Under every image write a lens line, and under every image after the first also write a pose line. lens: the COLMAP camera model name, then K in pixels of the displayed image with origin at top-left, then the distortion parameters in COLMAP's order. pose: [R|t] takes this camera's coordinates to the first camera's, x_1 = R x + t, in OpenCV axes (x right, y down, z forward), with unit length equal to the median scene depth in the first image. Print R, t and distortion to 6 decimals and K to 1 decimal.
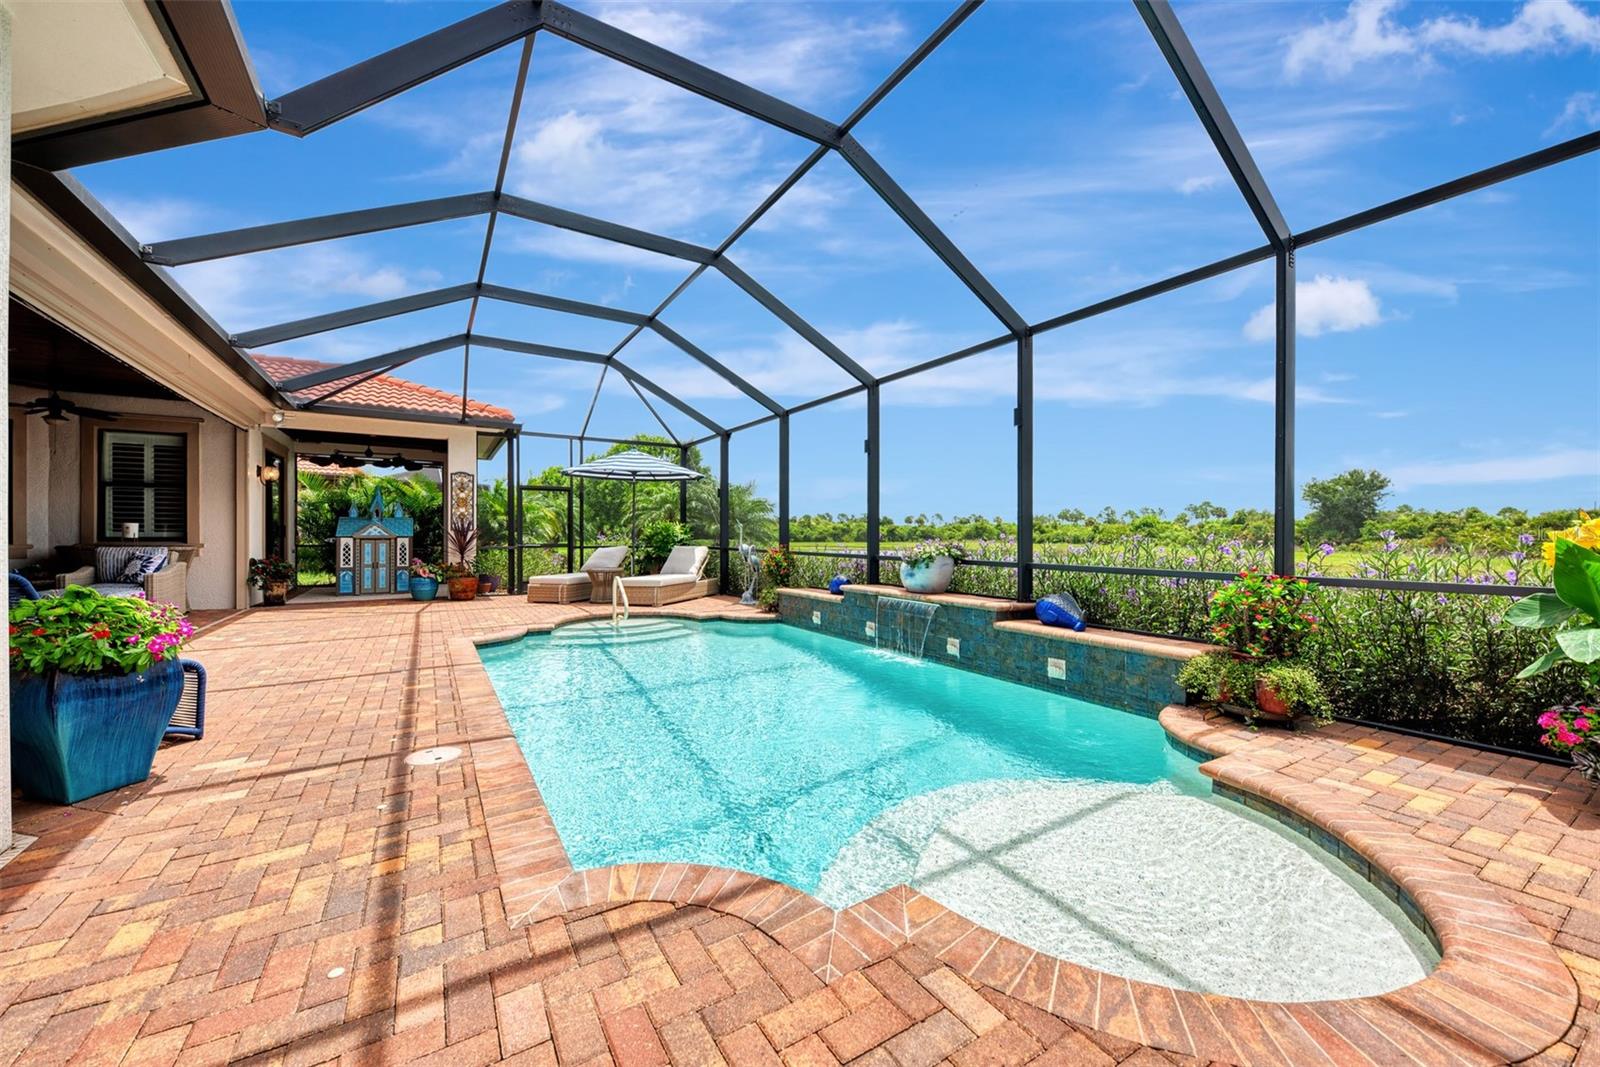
lens RADIAL K [[598.1, 0, 795.0], [0, 598.1, 538.0], [0, 0, 1]] dist [0.002517, -0.001499]
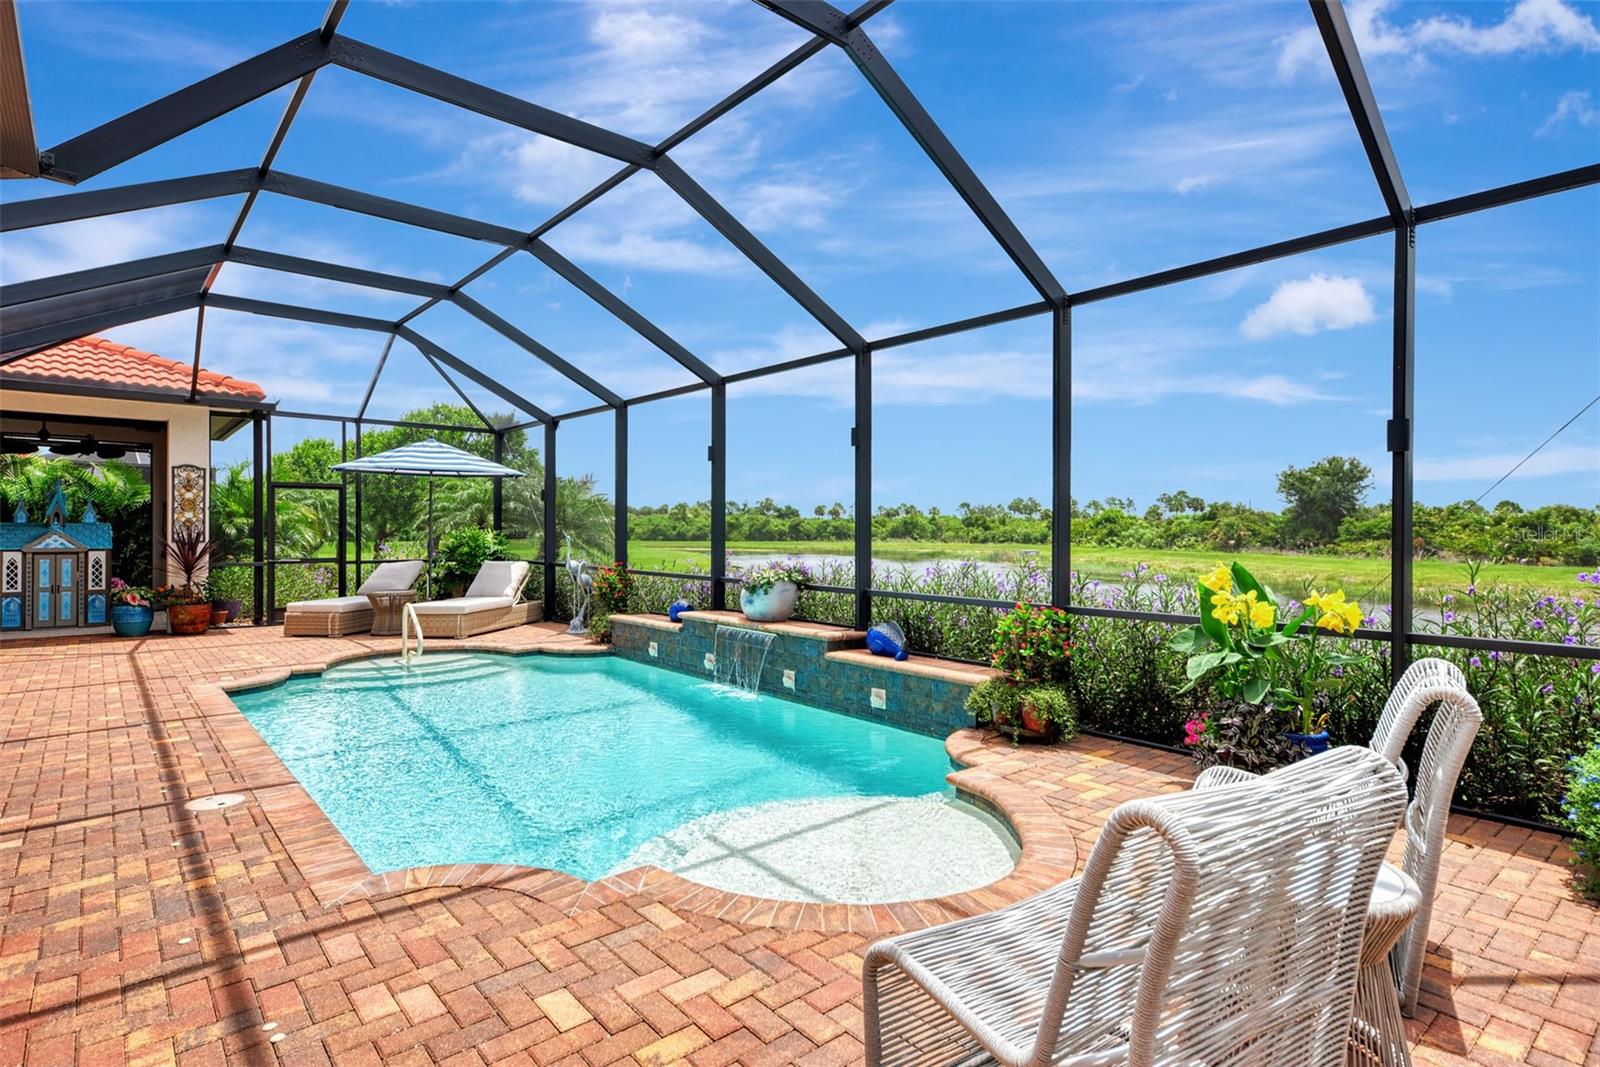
lens RADIAL K [[814.4, 0, 794.5], [0, 814.4, 534.5], [0, 0, 1]] dist [0.012949, -0.002231]
pose [[0.987896, 0.001918, 0.155105, 0.056408], [-0.001931, 0.999998, -0.000067, -0.034439], [-0.155105, -0.000233, 0.987898, -0.204902]]
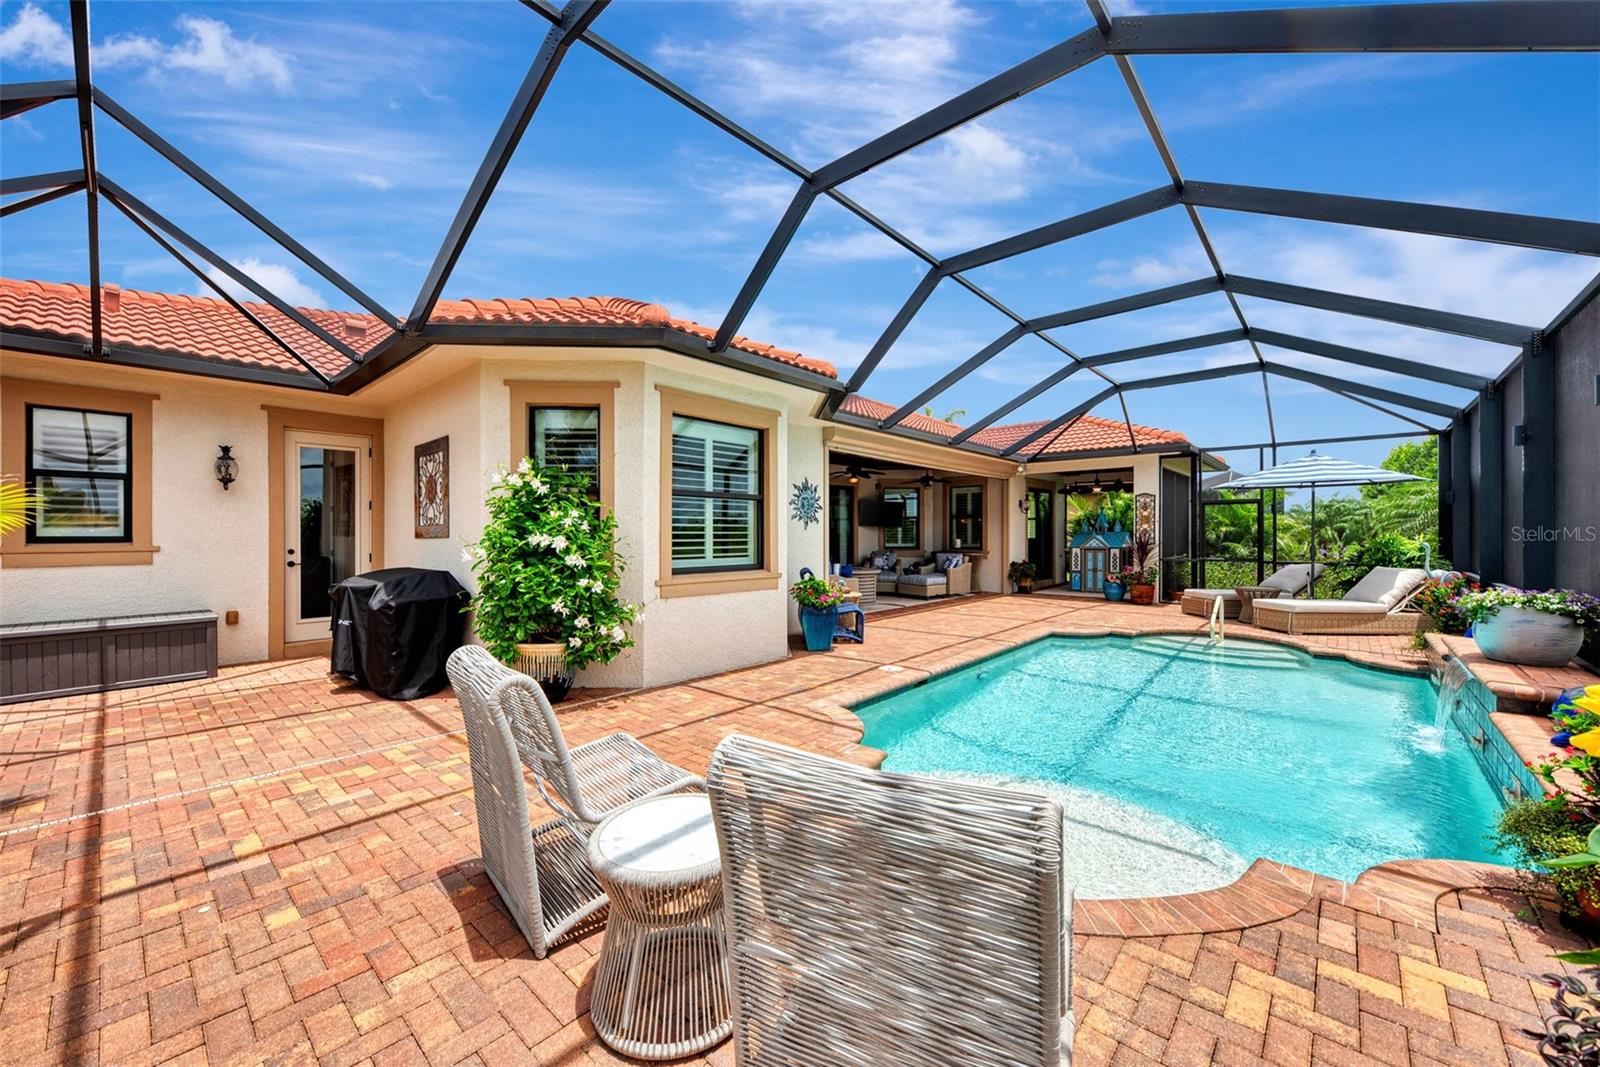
lens RADIAL K [[607.5, 0, 799.2], [0, 607.5, 534.0], [0, 0, 1]] dist [-0.000539, -0.000224]
pose [[0.289352, -0.001683, -0.957221, 0.537694], [-0.003689, 0.999989, -0.002873, -0.037843], [0.957216, 0.004363, 0.289343, 0.034929]]
